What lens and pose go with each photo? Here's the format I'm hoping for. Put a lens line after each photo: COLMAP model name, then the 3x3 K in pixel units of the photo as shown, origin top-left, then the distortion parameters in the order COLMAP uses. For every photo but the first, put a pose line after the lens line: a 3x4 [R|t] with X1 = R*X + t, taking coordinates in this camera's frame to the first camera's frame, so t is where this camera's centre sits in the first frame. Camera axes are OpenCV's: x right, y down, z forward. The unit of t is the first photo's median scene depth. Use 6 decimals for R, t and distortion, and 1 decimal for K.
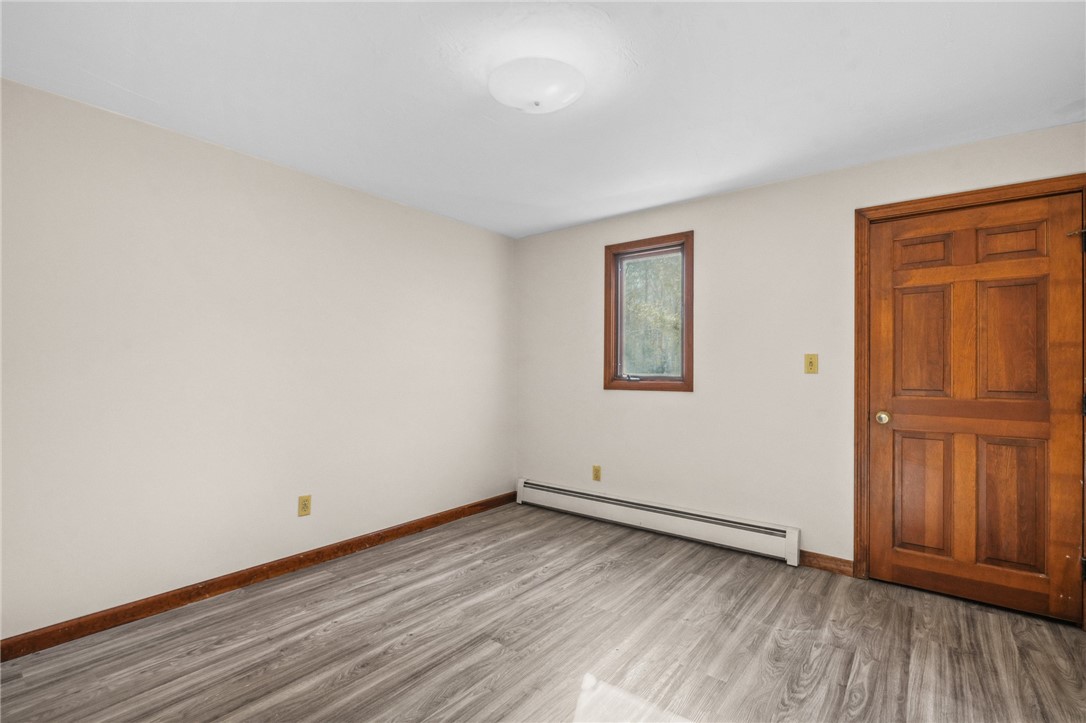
lens RADIAL K [[490.9, 0, 539.5], [0, 490.9, 367.6], [0, 0, 1]] dist [-0.009571, 0.001425]
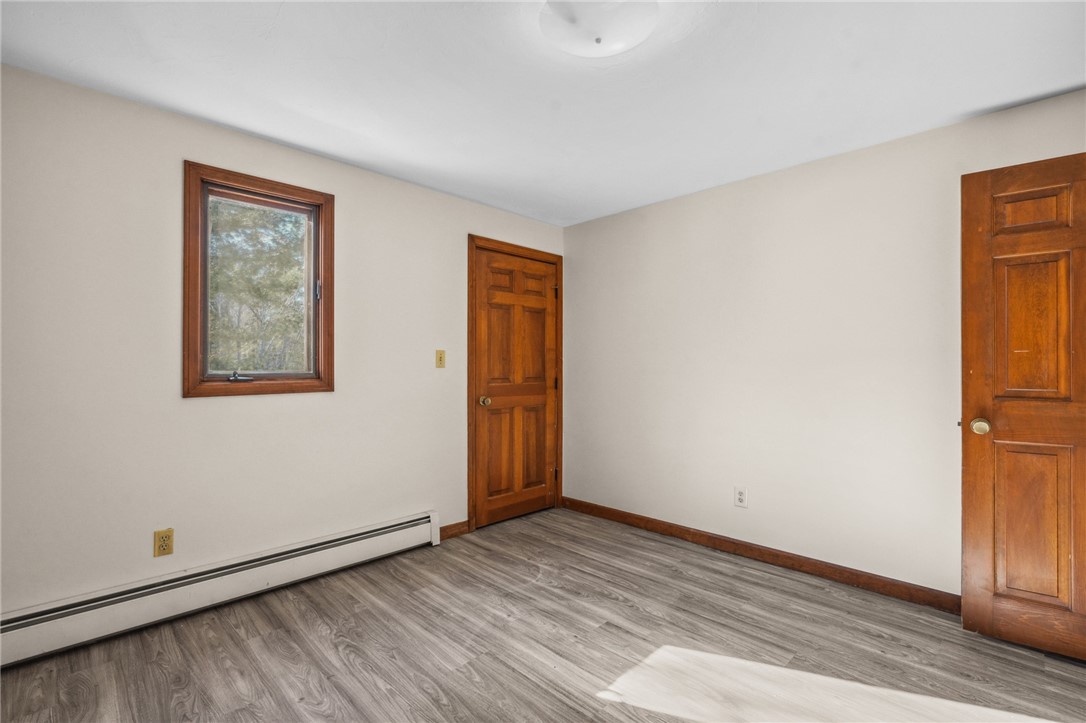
lens RADIAL K [[490.9, 0, 539.5], [0, 490.9, 367.6], [0, 0, 1]] dist [-0.009571, 0.001425]
pose [[0.123990, -0.009391, 0.992239, -0.591865], [-0.002330, 0.999950, 0.009755, 0.000467], [-0.992281, -0.003521, 0.123962, 0.715834]]
